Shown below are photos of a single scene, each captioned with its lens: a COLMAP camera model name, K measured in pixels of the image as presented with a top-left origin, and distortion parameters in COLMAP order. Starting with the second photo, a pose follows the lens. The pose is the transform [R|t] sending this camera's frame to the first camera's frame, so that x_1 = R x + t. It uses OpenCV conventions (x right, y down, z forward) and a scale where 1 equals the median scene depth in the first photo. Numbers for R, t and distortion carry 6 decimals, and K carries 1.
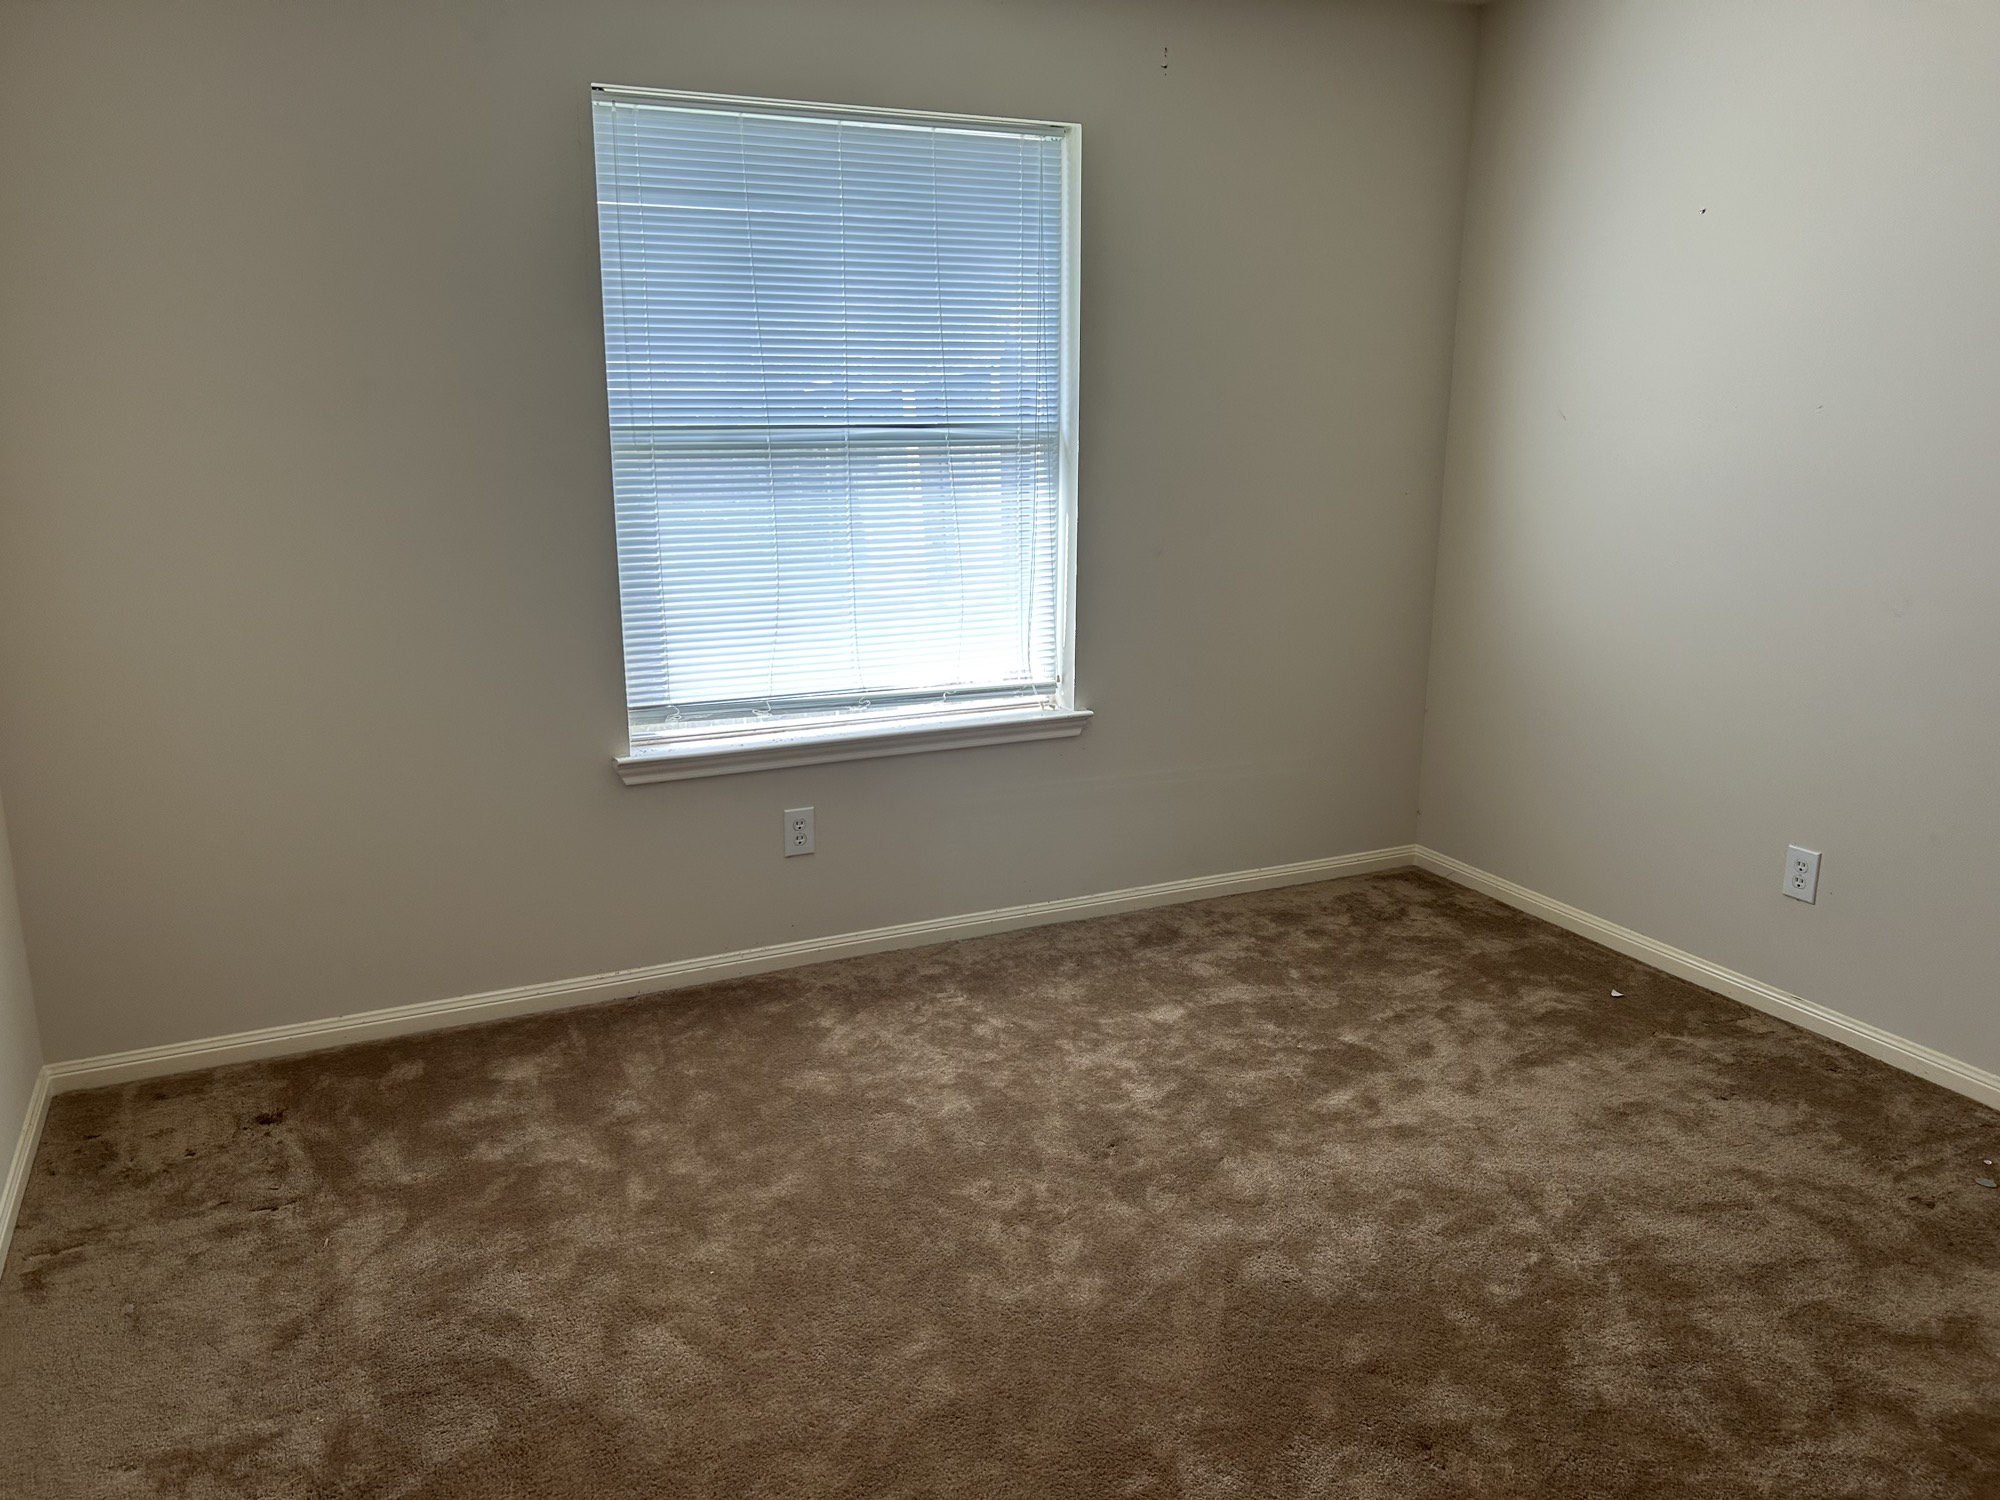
lens RADIAL K [[1535.4, 0, 1000.0], [0, 1535.4, 750.0], [0, 0, 1]] dist [0.007204, 0.016496]
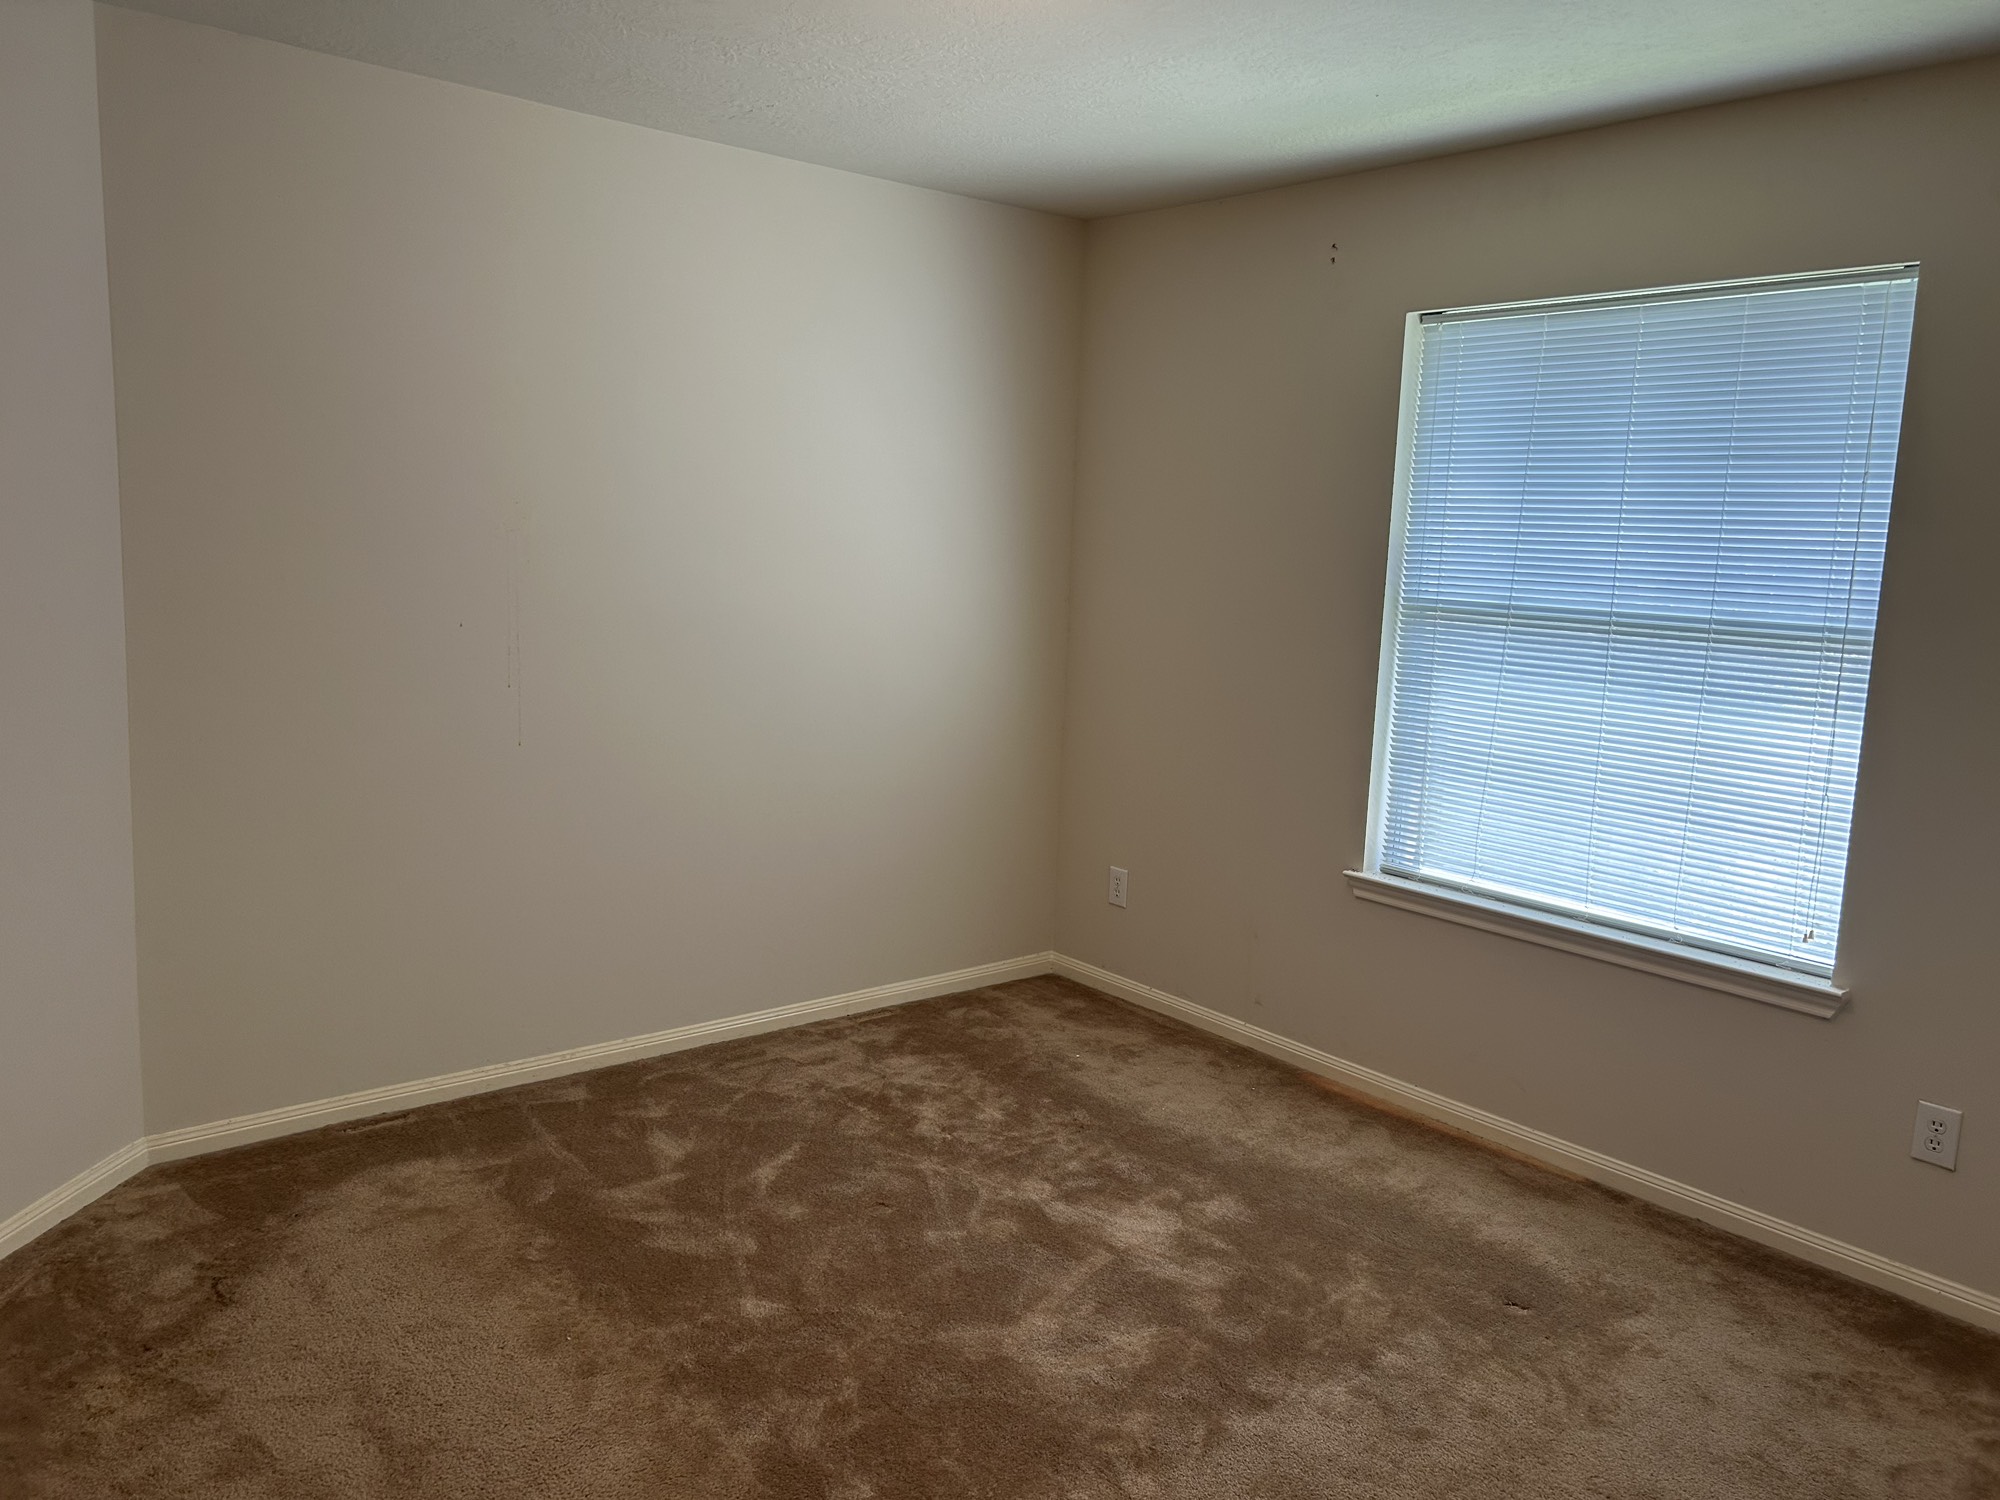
lens RADIAL K [[1474.5, 0, 1000.0], [0, 1474.5, 750.0], [0, 0, 1]] dist [0.007991, 0.001420]
pose [[0.256807, 0.139302, -0.956371, 0.735092], [-0.291272, 0.954703, 0.060846, -0.071646], [0.921526, 0.262938, 0.285750, 0.408144]]
